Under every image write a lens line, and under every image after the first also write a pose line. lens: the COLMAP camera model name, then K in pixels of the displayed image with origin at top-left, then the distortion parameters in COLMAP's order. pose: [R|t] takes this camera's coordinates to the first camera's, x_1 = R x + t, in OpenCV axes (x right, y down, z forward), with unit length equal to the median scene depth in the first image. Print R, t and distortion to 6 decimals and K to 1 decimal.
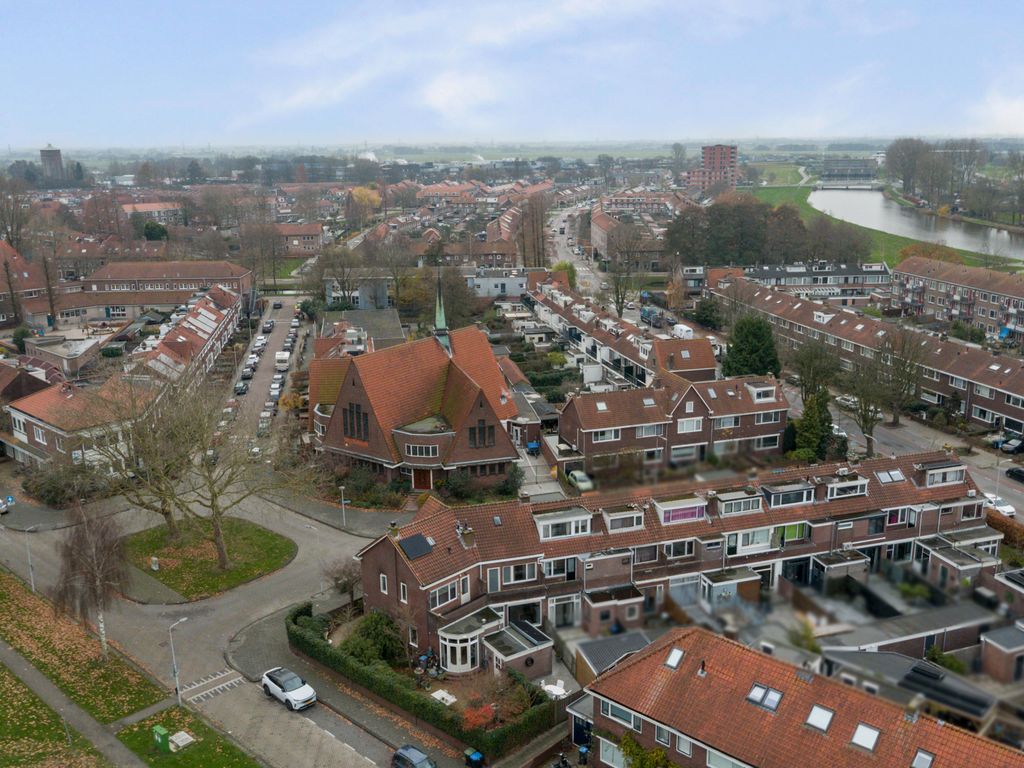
lens RADIAL K [[962.1, 0, 514.2], [0, 962.1, 389.7], [0, 0, 1]] dist [0.000552, 0.020407]
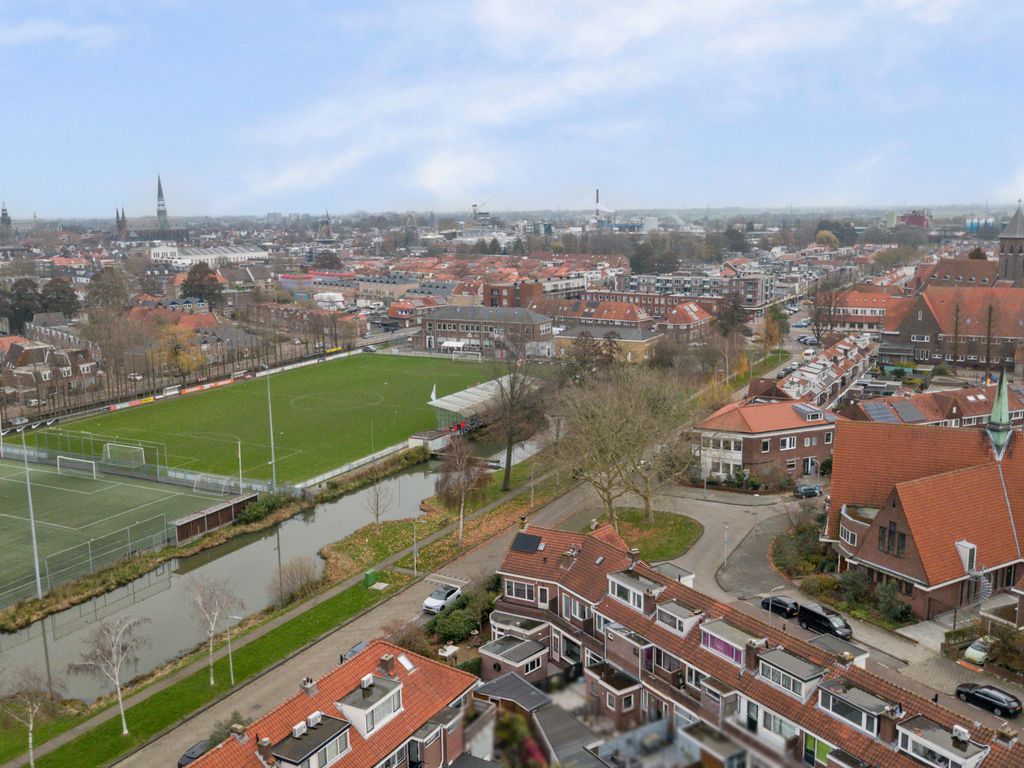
lens RADIAL K [[962.1, 0, 514.2], [0, 962.1, 389.7], [0, 0, 1]] dist [0.000552, 0.020407]
pose [[0.253120, 0.190233, -0.948547, 0.886921], [-0.234016, 0.963399, 0.130765, -0.152289], [0.938705, 0.188876, 0.288373, 0.561818]]
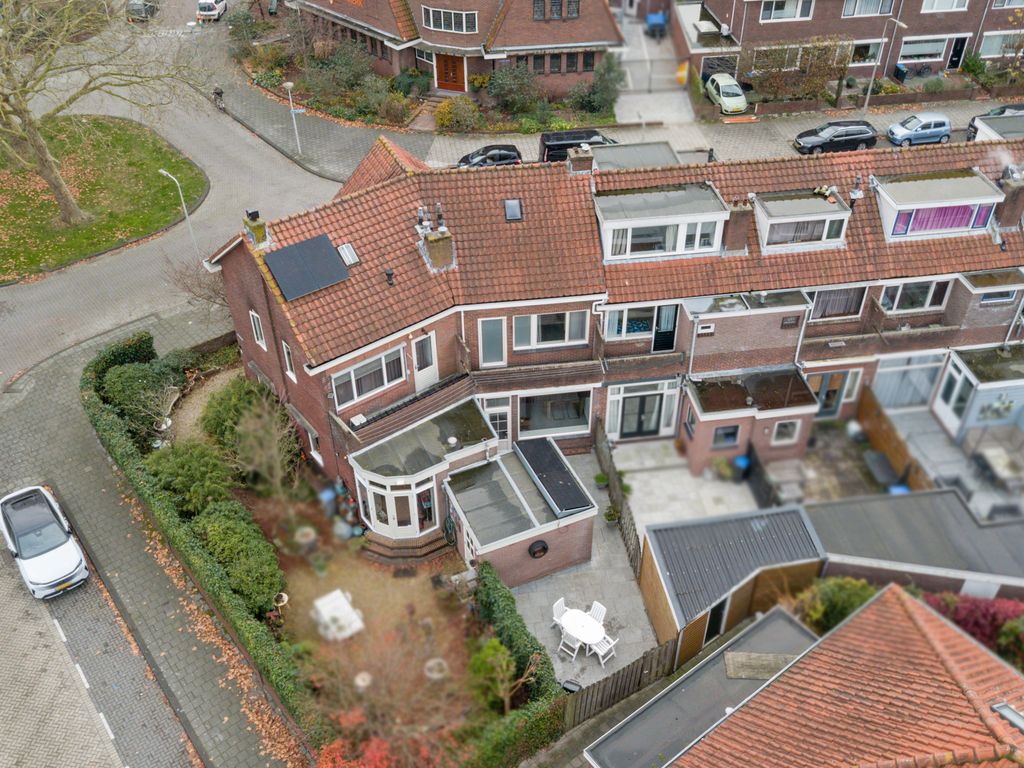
lens RADIAL K [[962.1, 0, 514.2], [0, 962.1, 389.7], [0, 0, 1]] dist [0.000552, 0.020407]
pose [[0.986737, 0.107553, -0.121582, 0.045391], [-0.045217, 0.901467, 0.430480, 0.018461], [0.155901, -0.419273, 0.894374, 0.549258]]
